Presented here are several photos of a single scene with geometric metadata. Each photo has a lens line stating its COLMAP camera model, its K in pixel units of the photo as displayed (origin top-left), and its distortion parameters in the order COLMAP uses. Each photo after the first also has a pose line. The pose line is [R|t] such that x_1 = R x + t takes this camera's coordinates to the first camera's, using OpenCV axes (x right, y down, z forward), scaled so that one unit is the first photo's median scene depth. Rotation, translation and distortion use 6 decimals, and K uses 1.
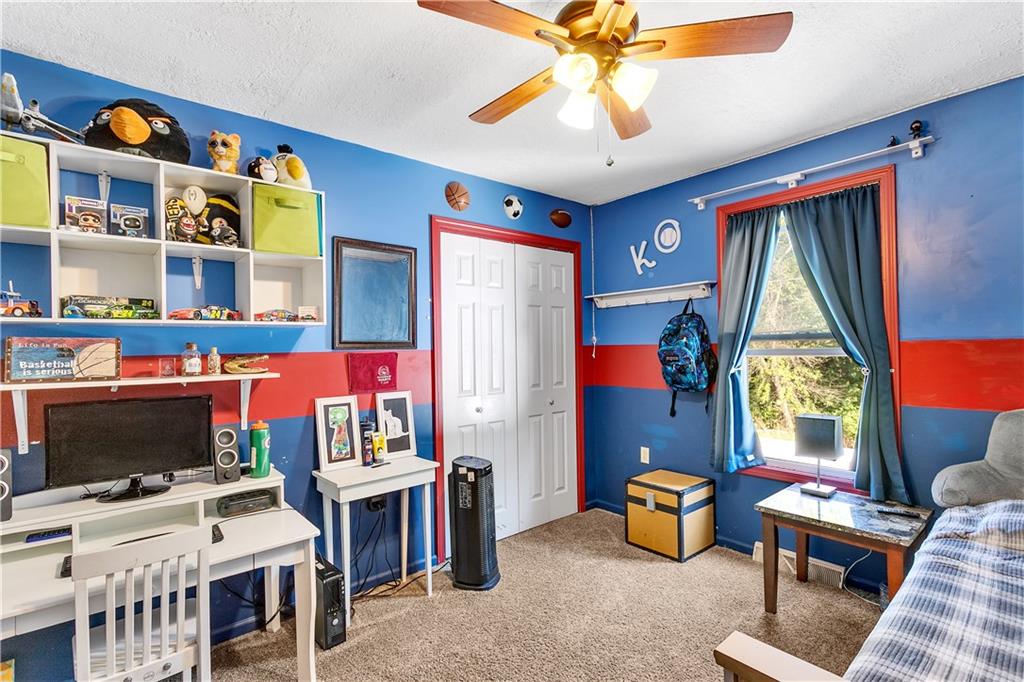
lens RADIAL K [[482.7, 0, 513.5], [0, 482.7, 344.2], [0, 0, 1]] dist [-0.001668, 0.000414]
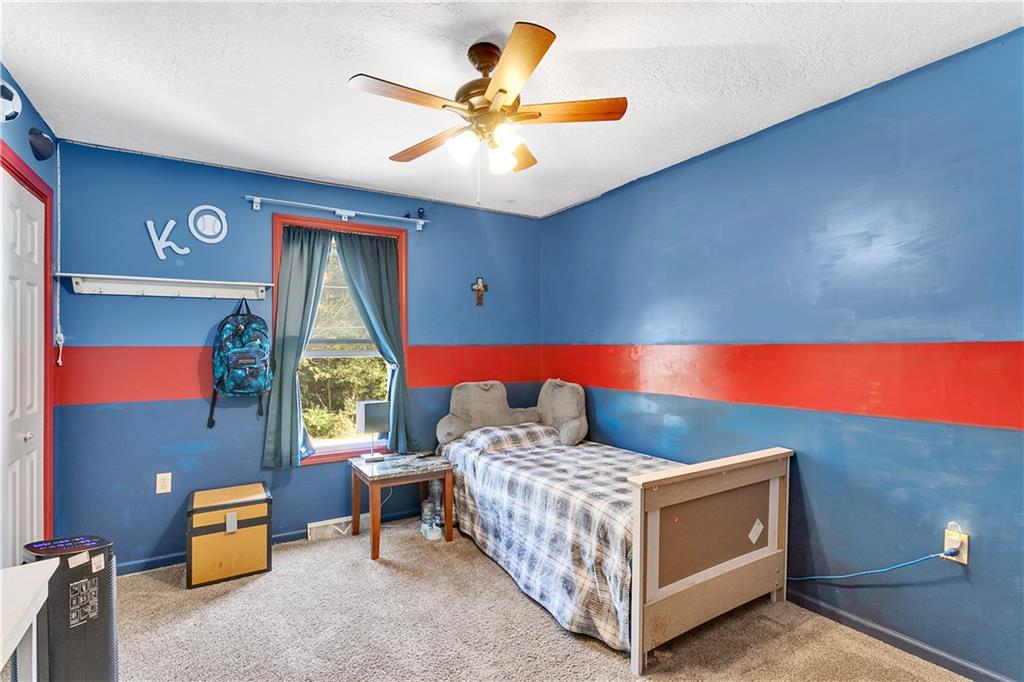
lens RADIAL K [[482.7, 0, 512.6], [0, 482.7, 342.5], [0, 0, 1]] dist [-0.001668, 0.000414]
pose [[0.151925, 0.023614, 0.988110, -0.518207], [-0.003713, 0.999721, -0.023321, 0.013237], [-0.988385, -0.000126, 0.151971, 0.349659]]
